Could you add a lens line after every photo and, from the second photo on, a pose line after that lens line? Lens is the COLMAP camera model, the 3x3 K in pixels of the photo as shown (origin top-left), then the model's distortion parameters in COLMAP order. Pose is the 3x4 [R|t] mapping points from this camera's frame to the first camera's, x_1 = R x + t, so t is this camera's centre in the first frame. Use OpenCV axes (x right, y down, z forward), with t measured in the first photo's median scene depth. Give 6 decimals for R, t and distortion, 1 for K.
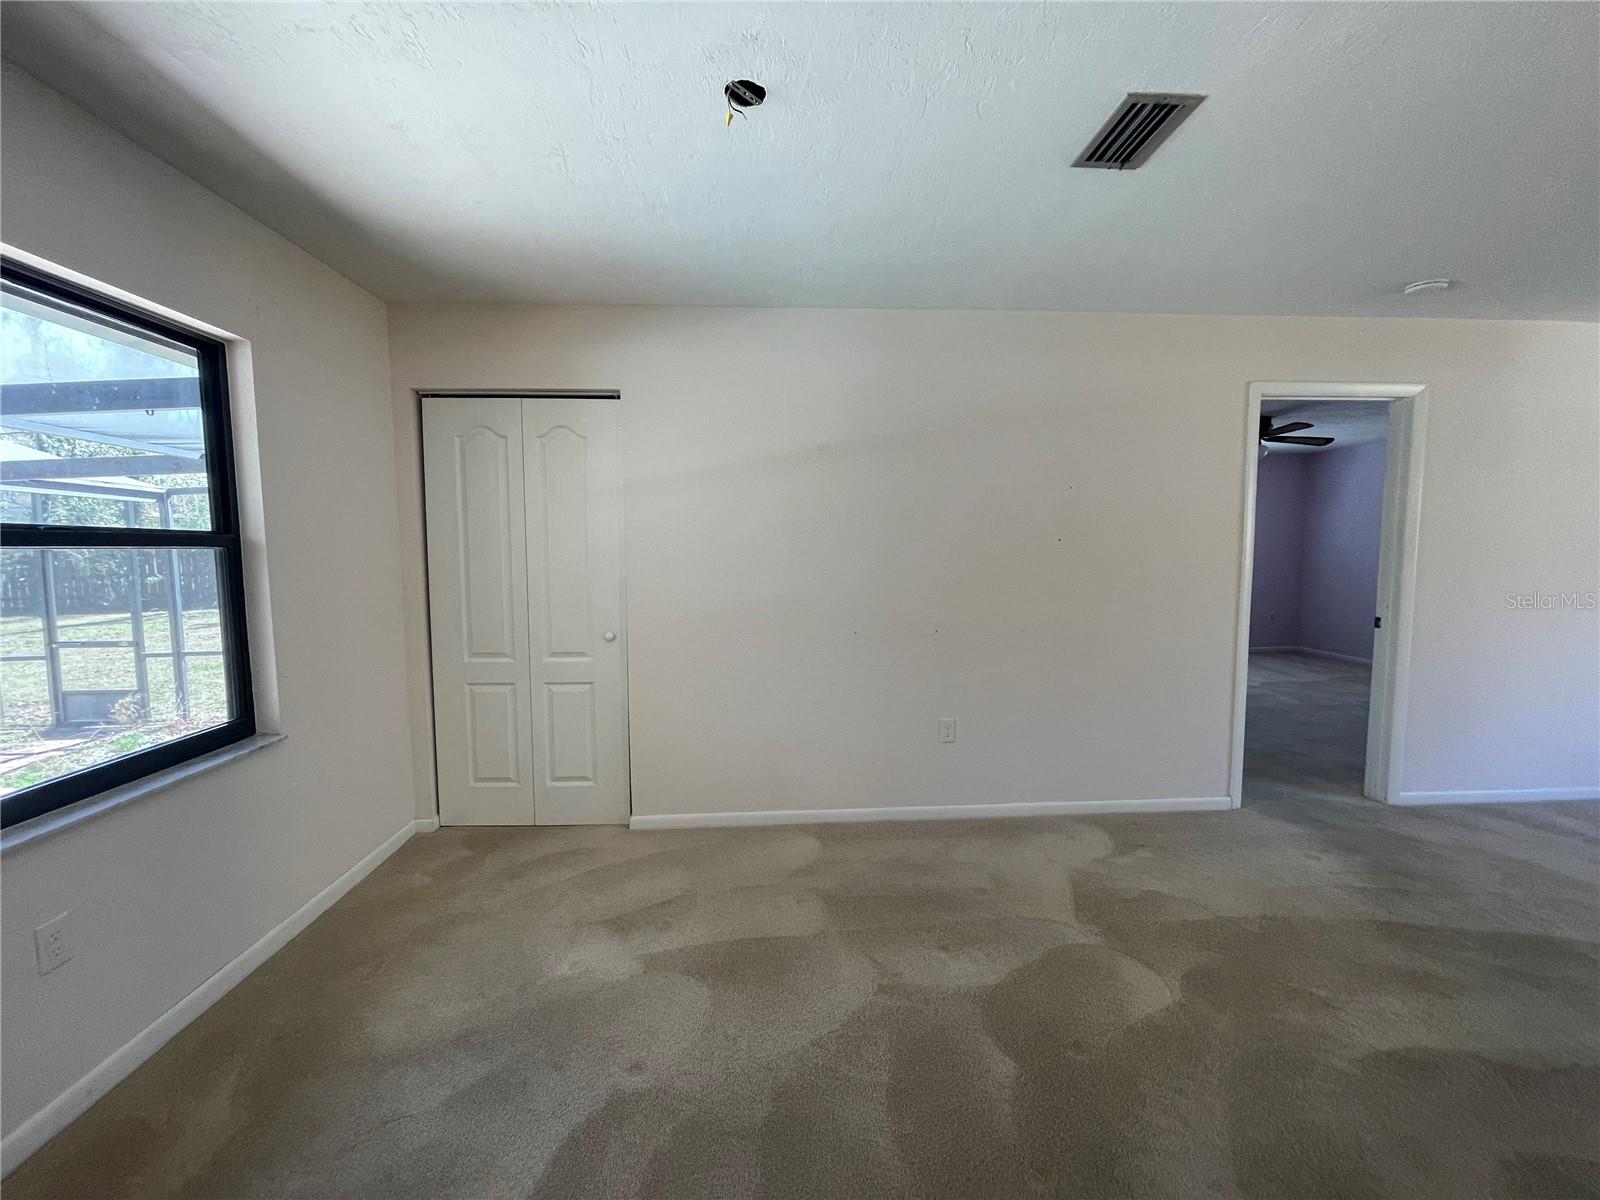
lens RADIAL K [[645.6, 0, 798.8], [0, 645.6, 597.8], [0, 0, 1]] dist [-0.001309, -0.000946]
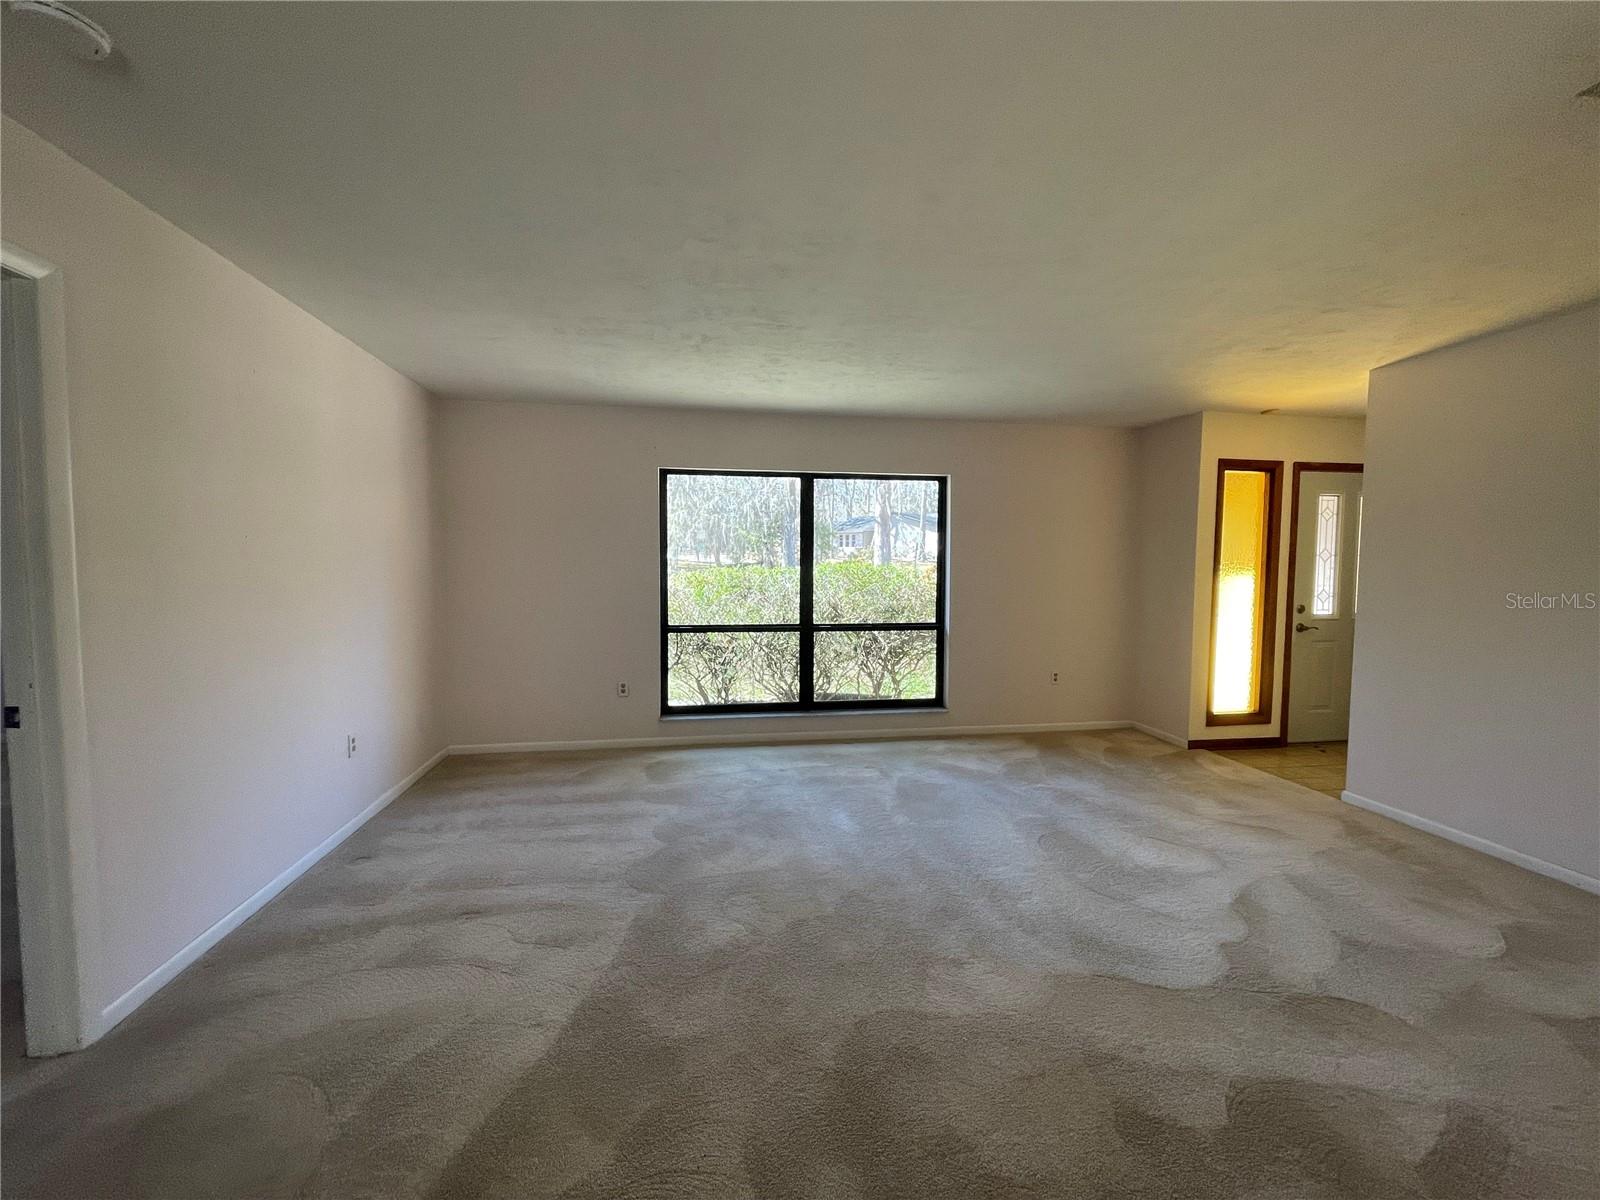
lens RADIAL K [[652.6, 0, 801.0], [0, 652.6, 596.5], [0, 0, 1]] dist [-0.001327, -0.000272]
pose [[-0.095181, -0.049866, 0.994210, 0.378551], [0.077215, 0.995366, 0.057316, -0.041359], [-0.992461, 0.082223, -0.090889, 0.477353]]
